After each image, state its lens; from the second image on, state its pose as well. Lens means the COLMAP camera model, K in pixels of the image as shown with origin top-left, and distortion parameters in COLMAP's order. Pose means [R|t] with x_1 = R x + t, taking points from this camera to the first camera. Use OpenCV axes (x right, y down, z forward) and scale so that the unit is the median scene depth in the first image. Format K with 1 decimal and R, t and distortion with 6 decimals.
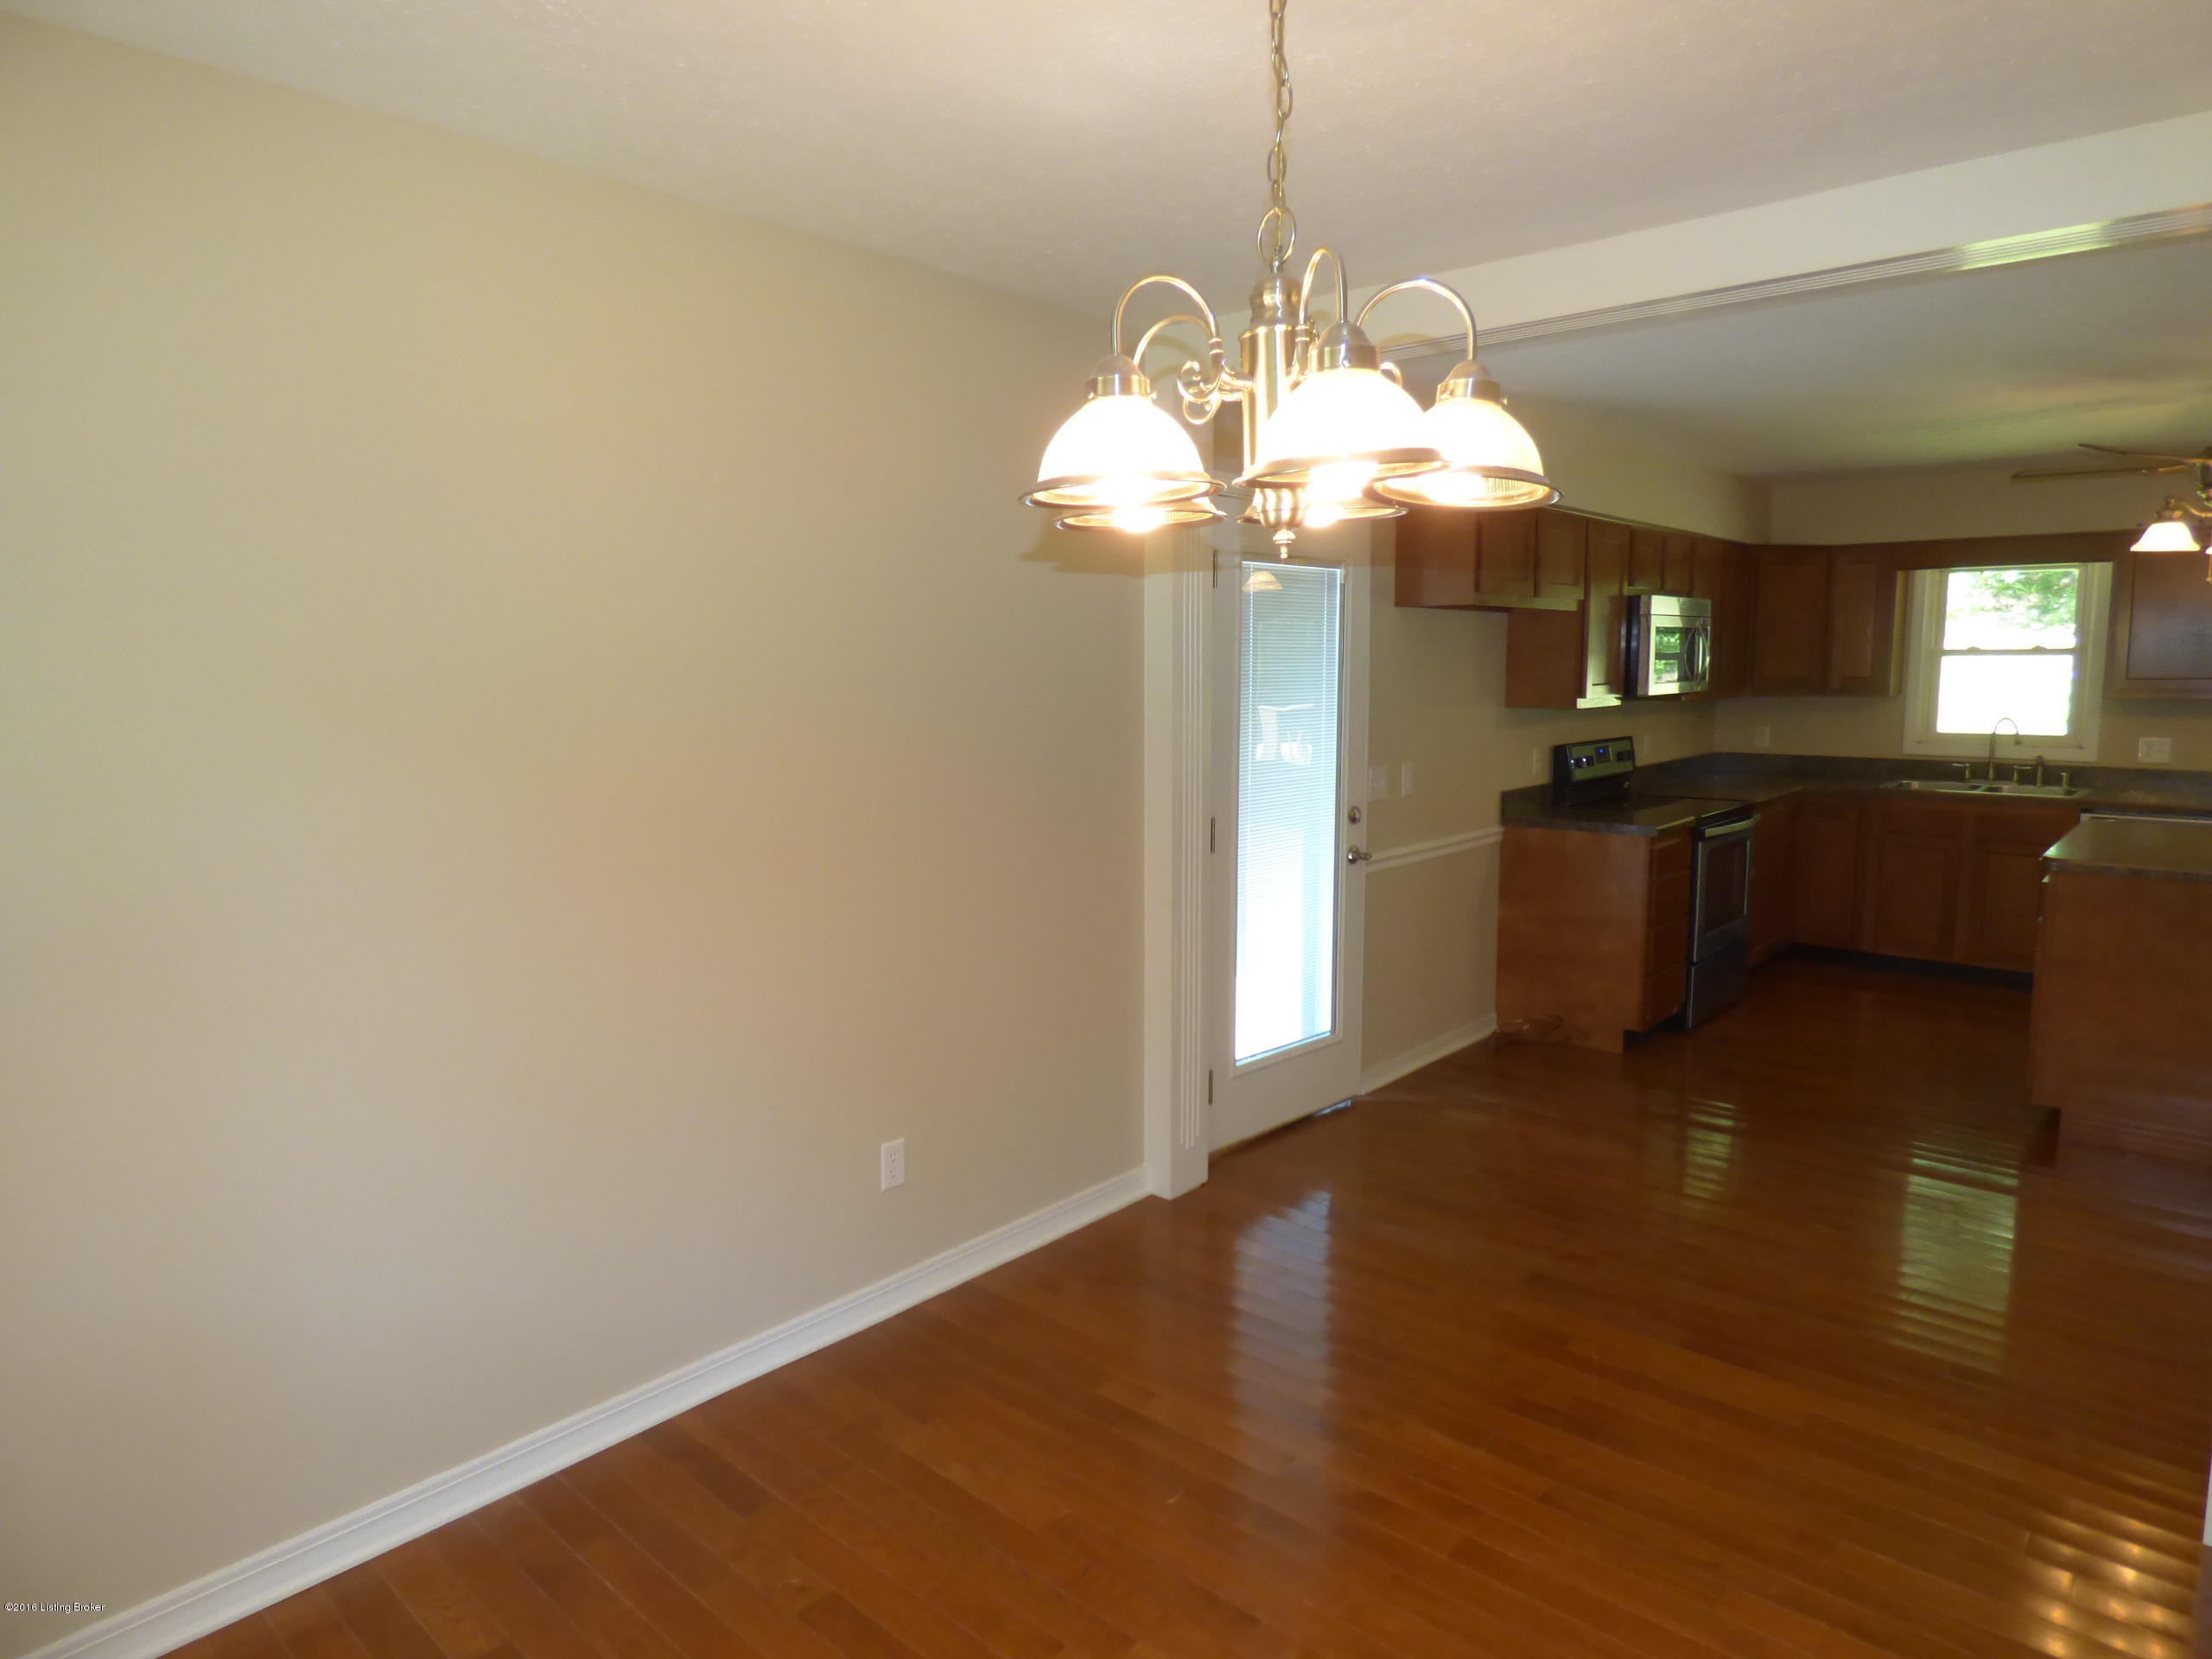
lens RADIAL K [[1325.3, 0, 1095.0], [0, 1325.3, 842.5], [0, 0, 1]] dist [-0.007404, -0.008417]
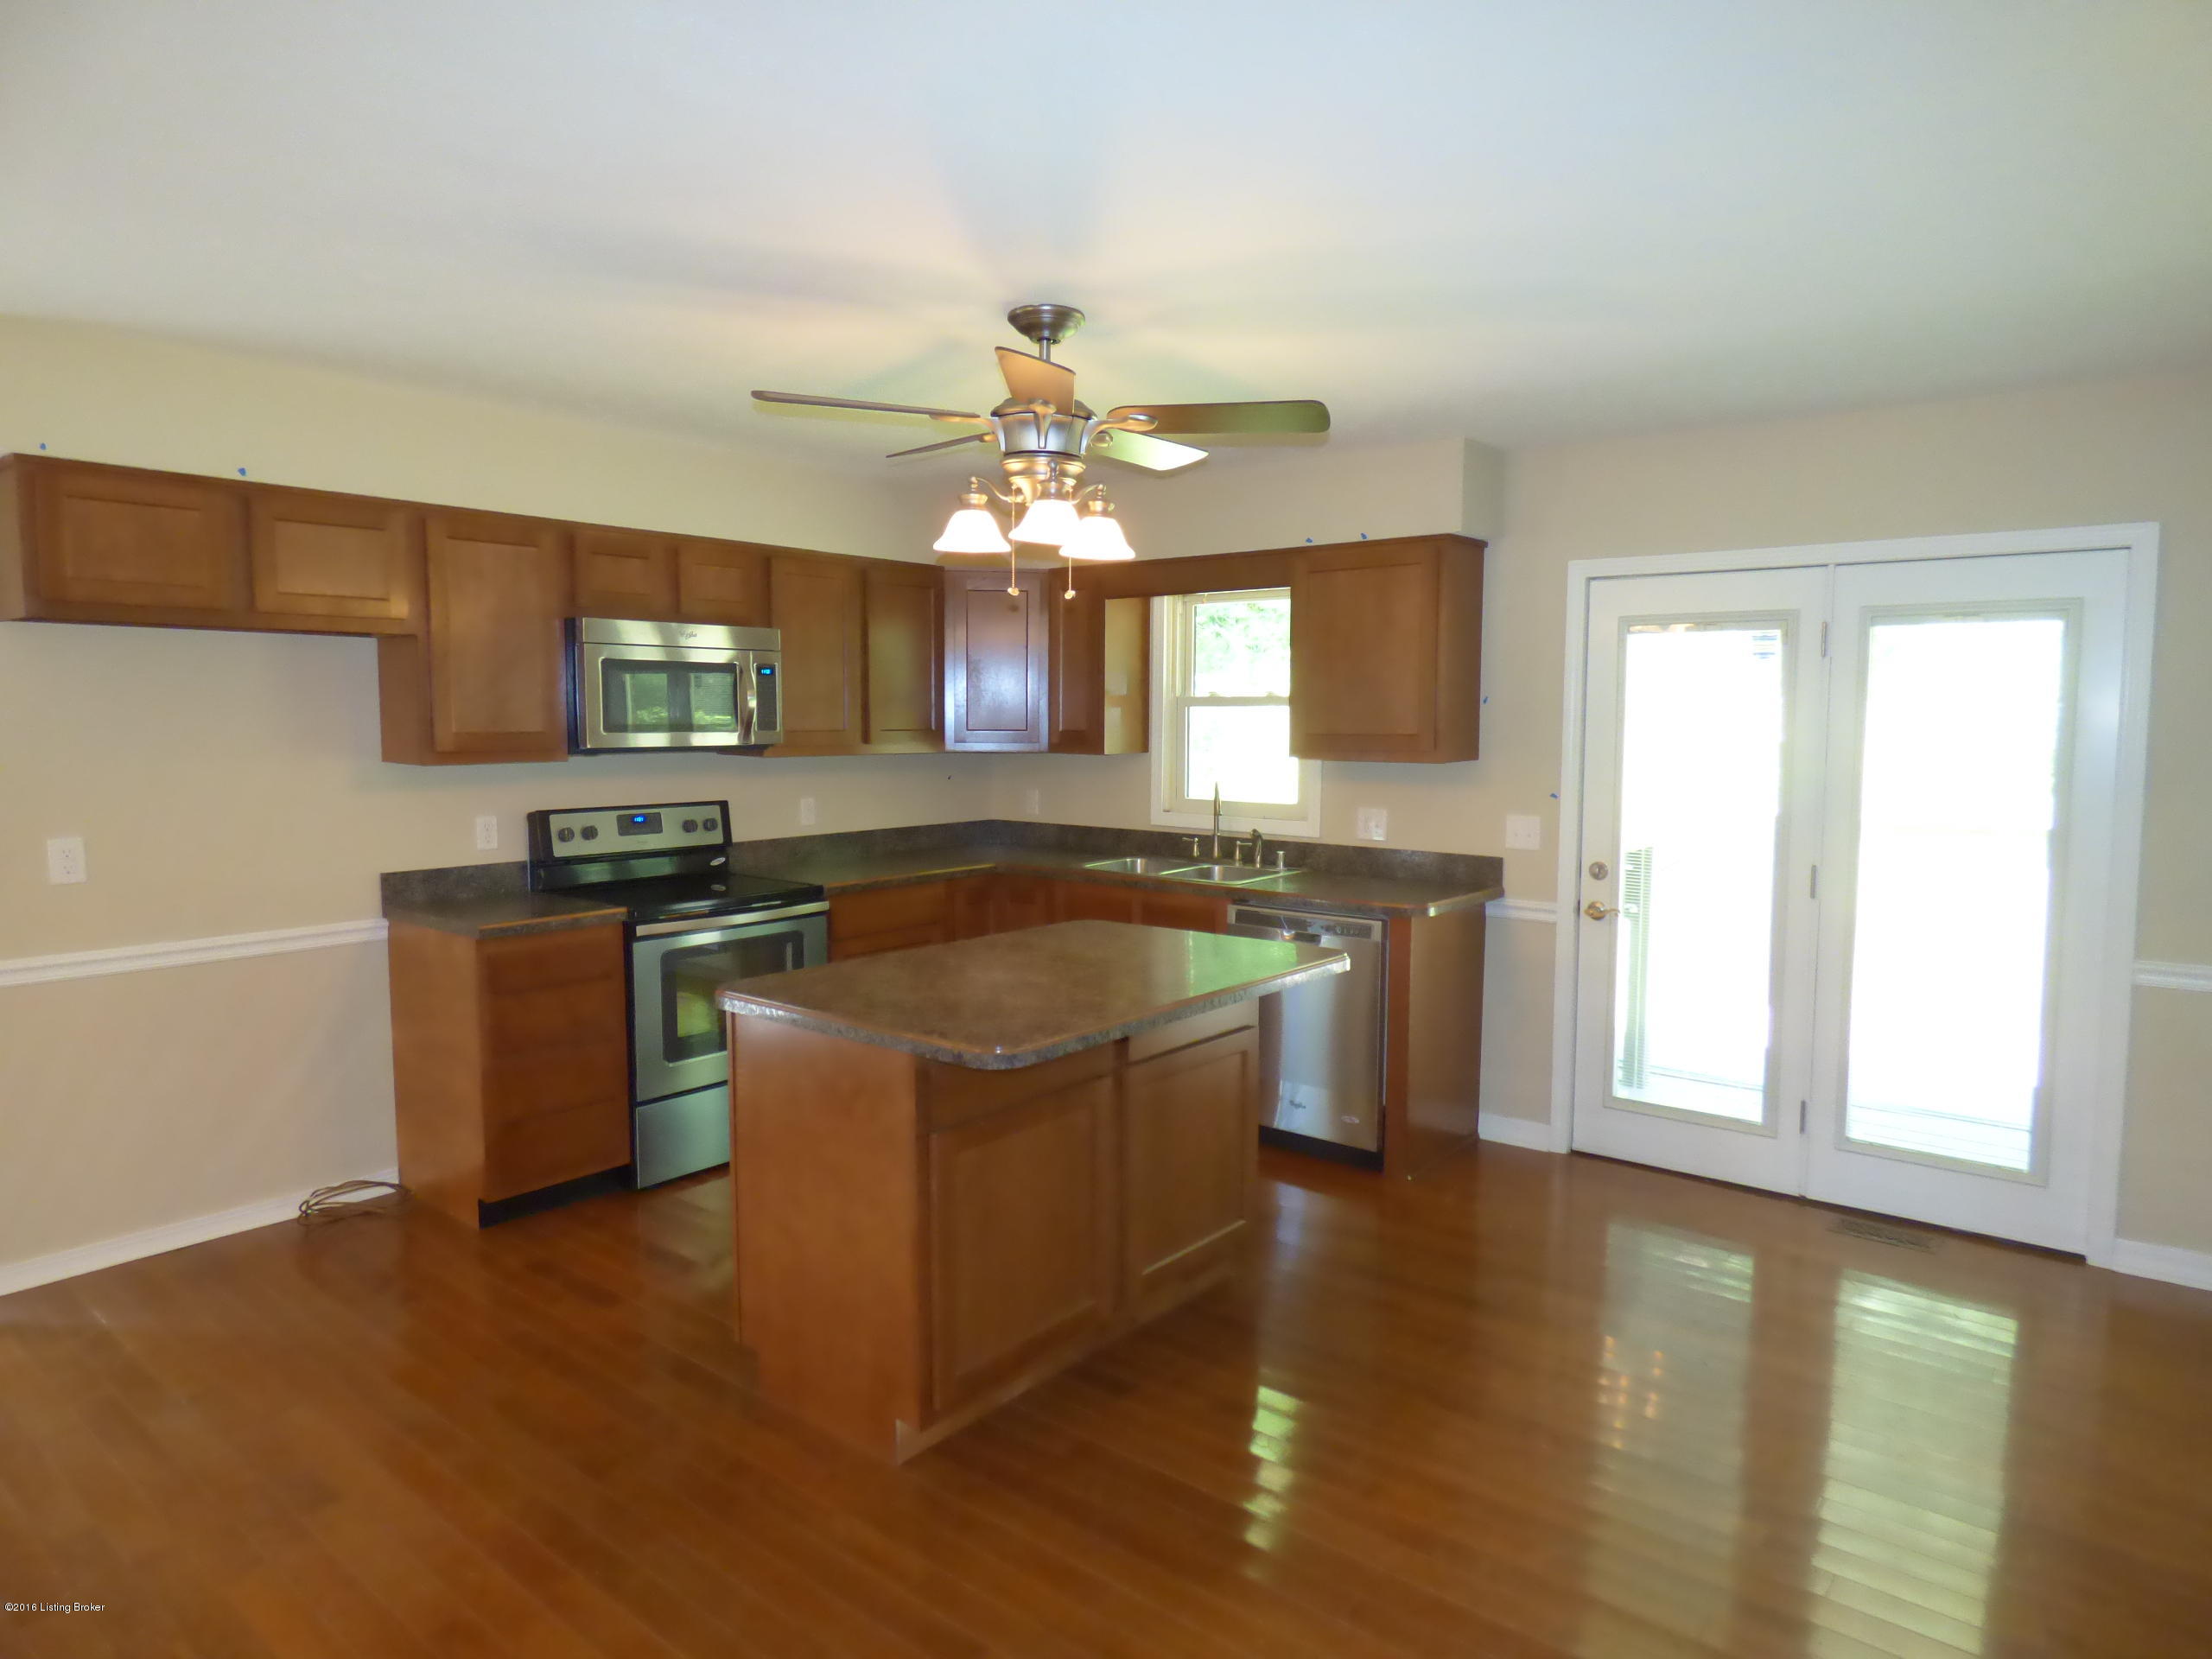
lens RADIAL K [[1325.3, 0, 1110.2], [0, 1325.3, 826.4], [0, 0, 1]] dist [-0.007404, -0.008417]
pose [[0.998724, 0.010104, 0.049487, 0.645118], [-0.007444, 0.998532, -0.053646, -0.025872], [-0.049956, 0.053209, 0.997333, 0.217320]]
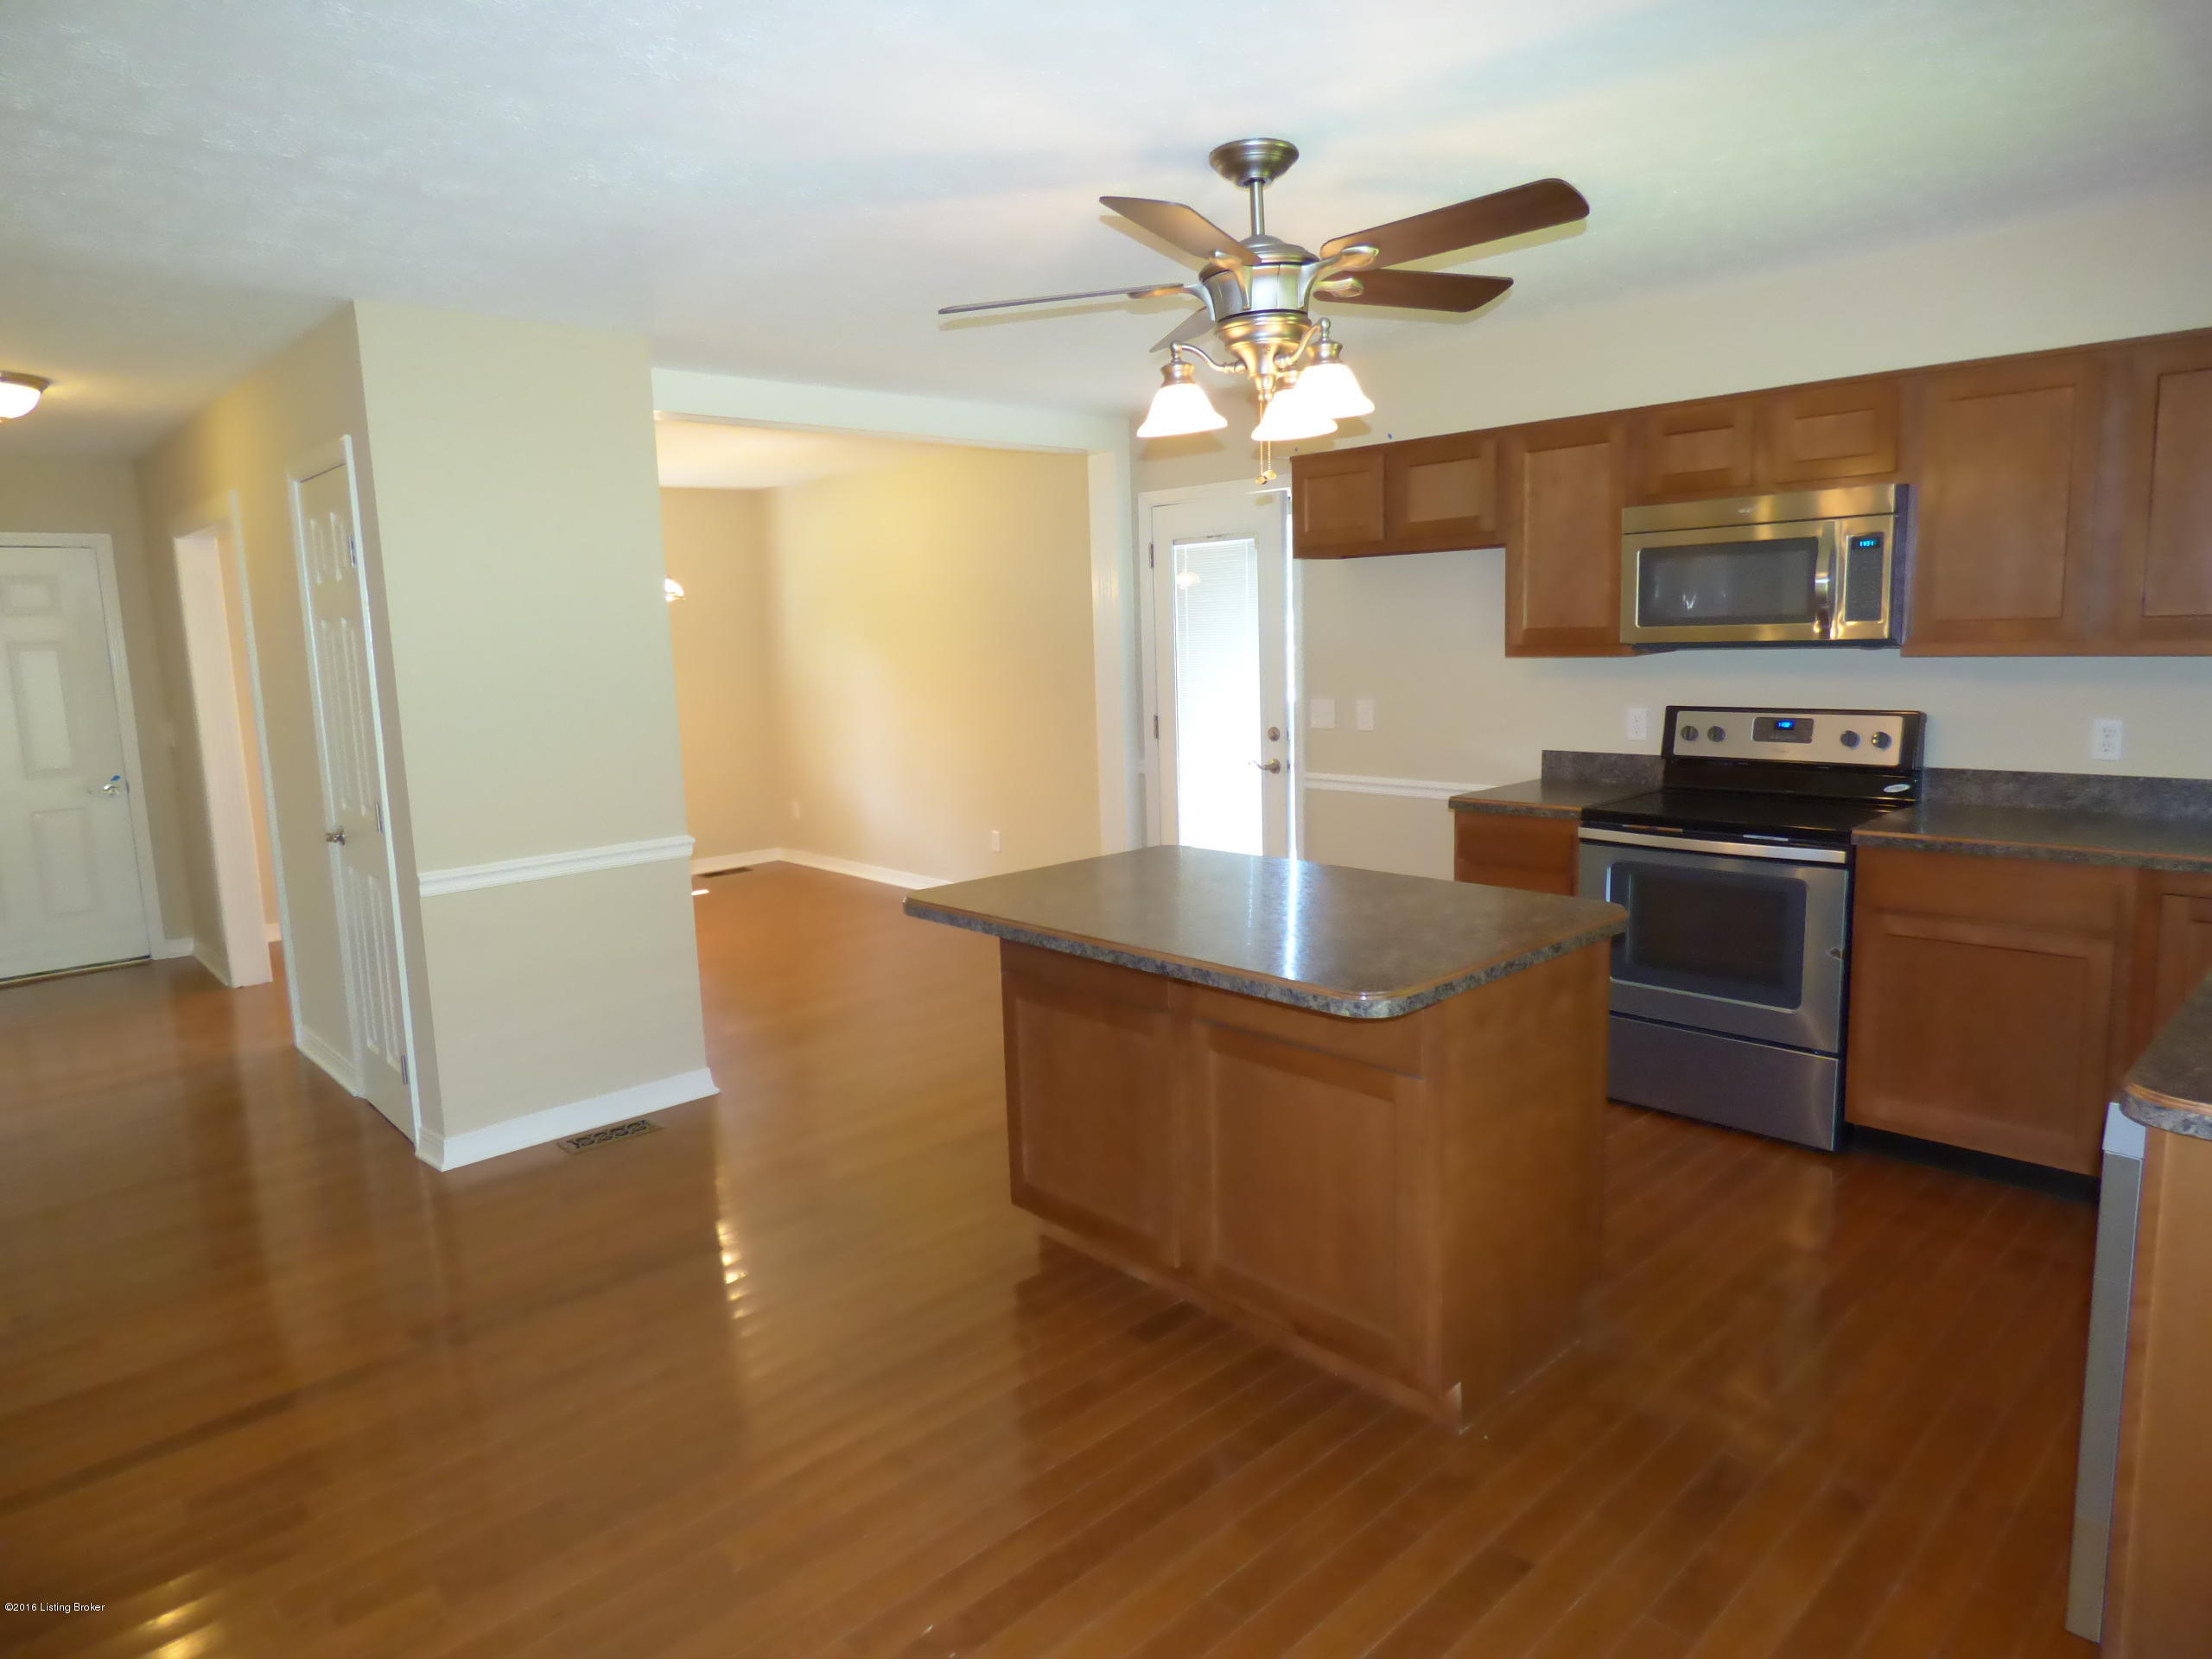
lens RADIAL K [[1325.3, 0, 1116.9], [0, 1325.3, 820.8], [0, 0, 1]] dist [-0.007404, -0.008417]
pose [[-0.082224, 0.154607, -0.984549, 1.127597], [-0.101888, 0.981413, 0.162624, -0.099598], [0.991392, 0.113685, -0.064943, 0.738326]]
